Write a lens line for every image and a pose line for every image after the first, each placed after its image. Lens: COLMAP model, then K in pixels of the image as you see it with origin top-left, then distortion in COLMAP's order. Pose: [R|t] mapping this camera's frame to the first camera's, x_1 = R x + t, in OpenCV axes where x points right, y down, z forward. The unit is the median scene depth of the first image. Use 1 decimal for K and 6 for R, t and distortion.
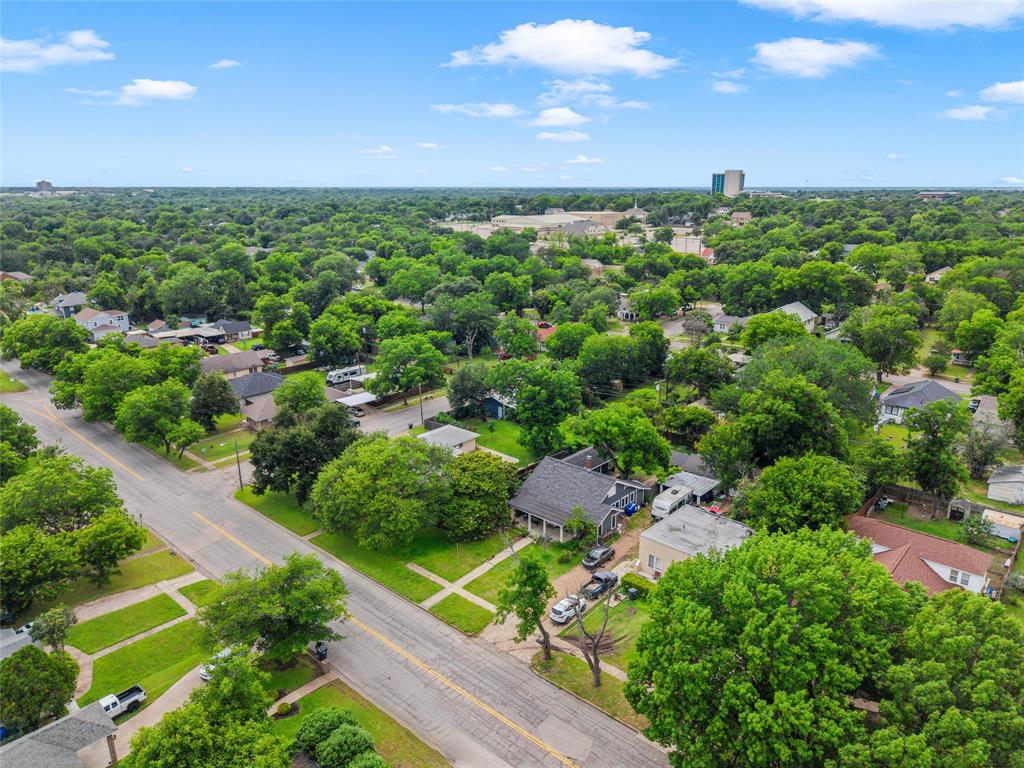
lens RADIAL K [[697.5, 0, 516.6], [0, 697.5, 384.5], [0, 0, 1]] dist [0.031897, -0.005999]
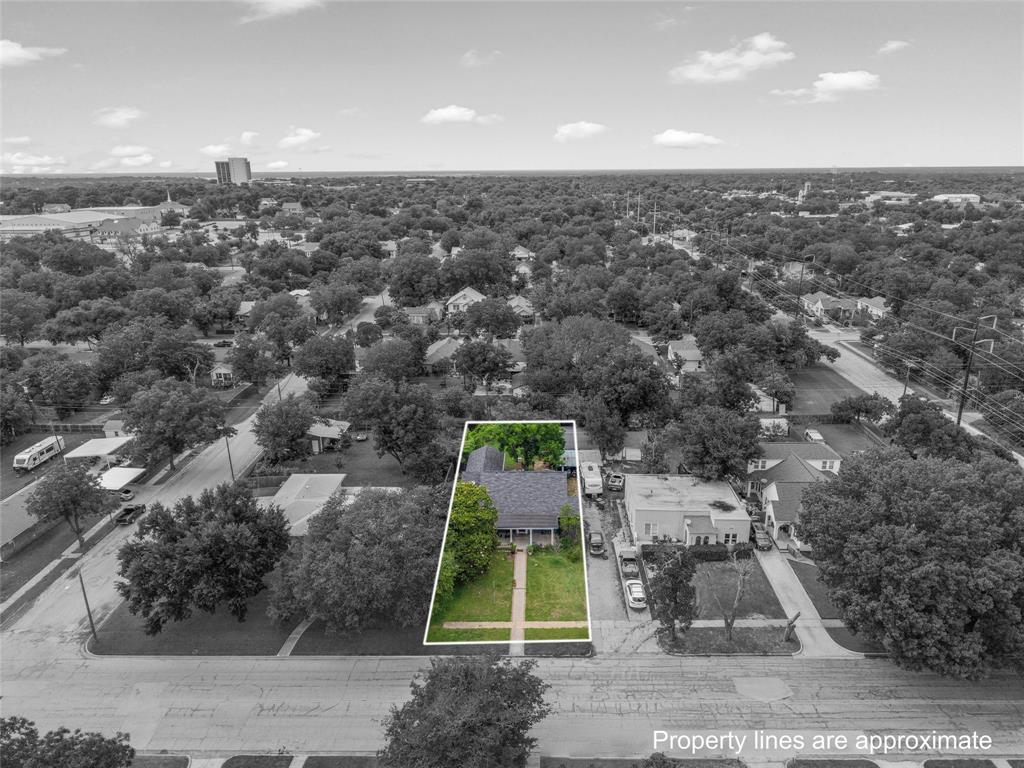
lens RADIAL K [[697.5, 0, 516.6], [0, 697.5, 384.5], [0, 0, 1]] dist [0.031897, -0.005999]
pose [[0.754238, -0.195375, 0.626860, -0.332405], [0.184013, 0.979343, 0.083829, -0.057641], [-0.630289, 0.052123, 0.774609, 0.133394]]
